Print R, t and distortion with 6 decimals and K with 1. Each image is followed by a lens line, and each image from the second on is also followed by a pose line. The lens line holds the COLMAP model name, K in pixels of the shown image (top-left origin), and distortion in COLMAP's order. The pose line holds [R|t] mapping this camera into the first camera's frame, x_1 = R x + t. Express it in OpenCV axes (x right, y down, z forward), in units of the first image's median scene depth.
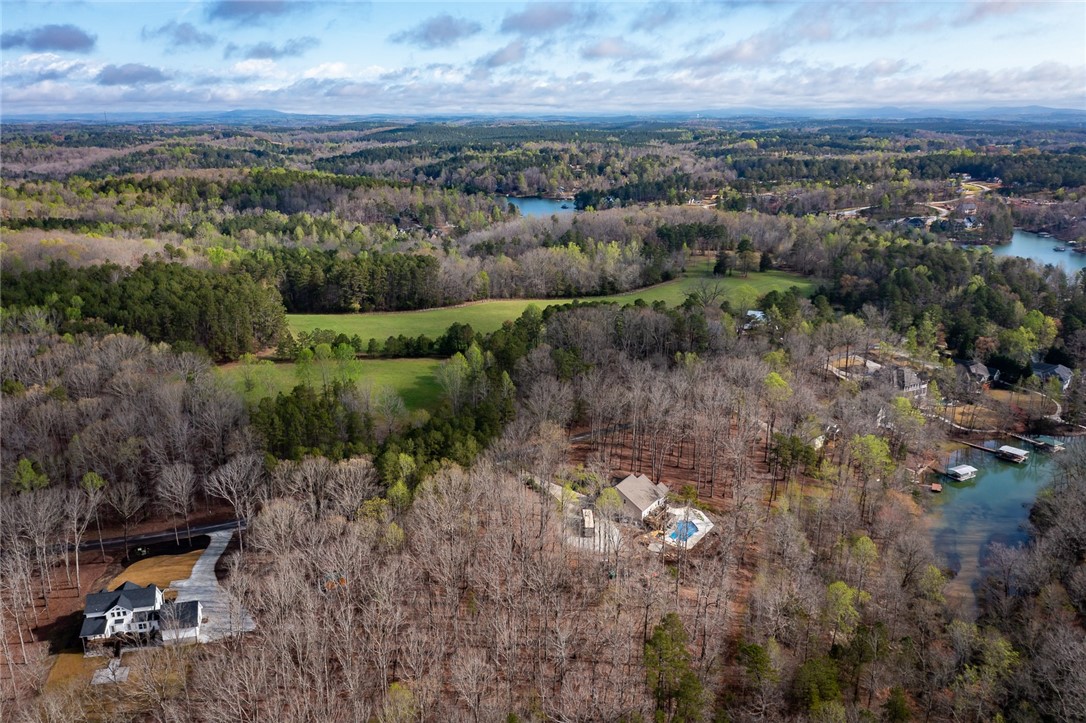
lens RADIAL K [[848.7, 0, 546.1], [0, 848.7, 370.0], [0, 0, 1]] dist [-0.004749, -0.008810]
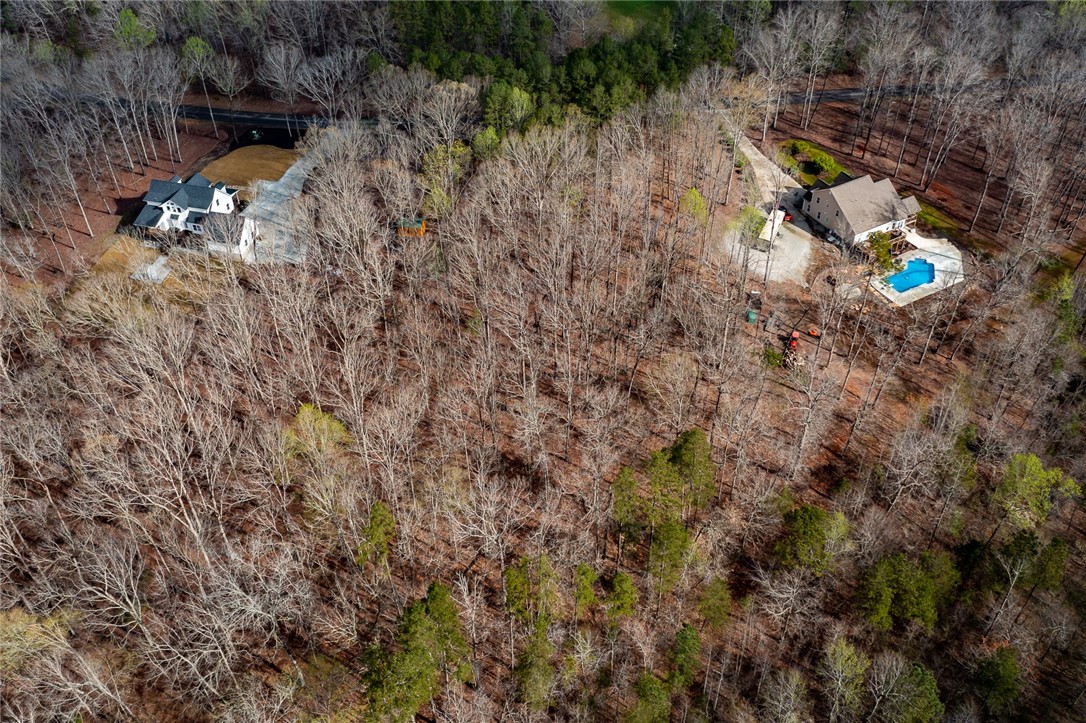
lens RADIAL K [[976.2, 0, 540.5], [0, 976.2, 306.7], [0, 0, 1]] dist [-0.015541, 0.003696]
pose [[0.884058, 0.288680, -0.367566, 0.084178], [-0.126060, 0.904578, 0.407245, -0.030182], [0.450055, -0.313693, 0.836090, 0.088693]]
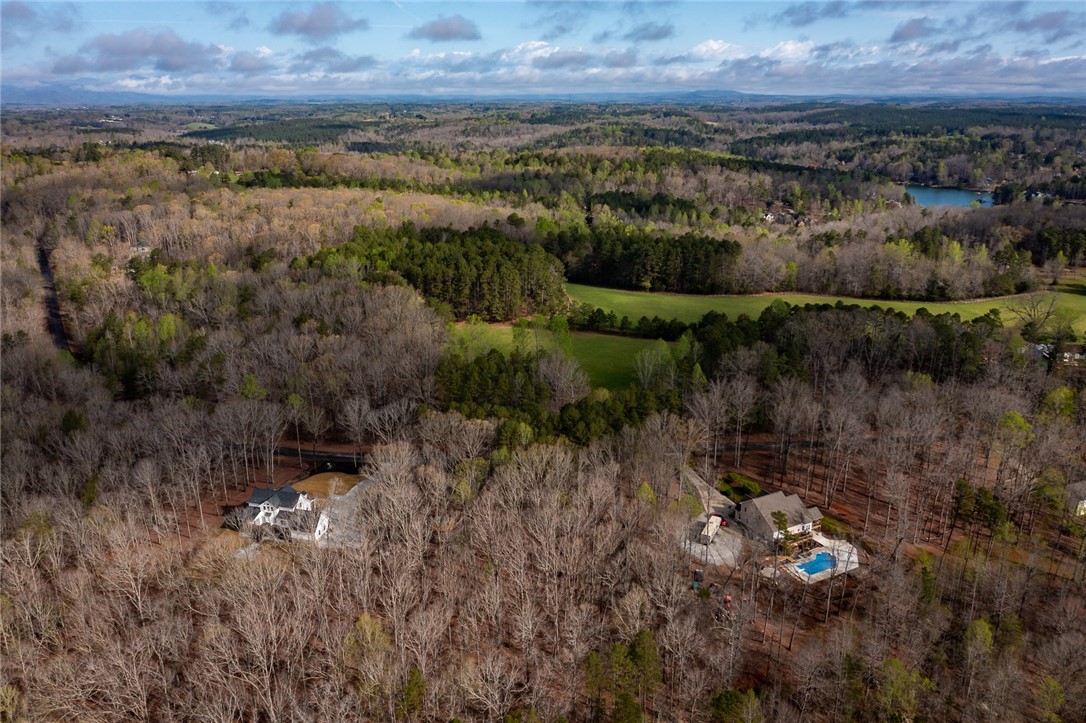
lens RADIAL K [[848.7, 0, 545.5], [0, 848.7, 354.6], [0, 0, 1]] dist [-0.004749, -0.008810]
pose [[0.880235, 0.136992, -0.454334, 0.124130], [-0.135015, 0.990153, 0.036973, -0.010751], [0.454925, 0.028797, 0.890064, 0.026241]]
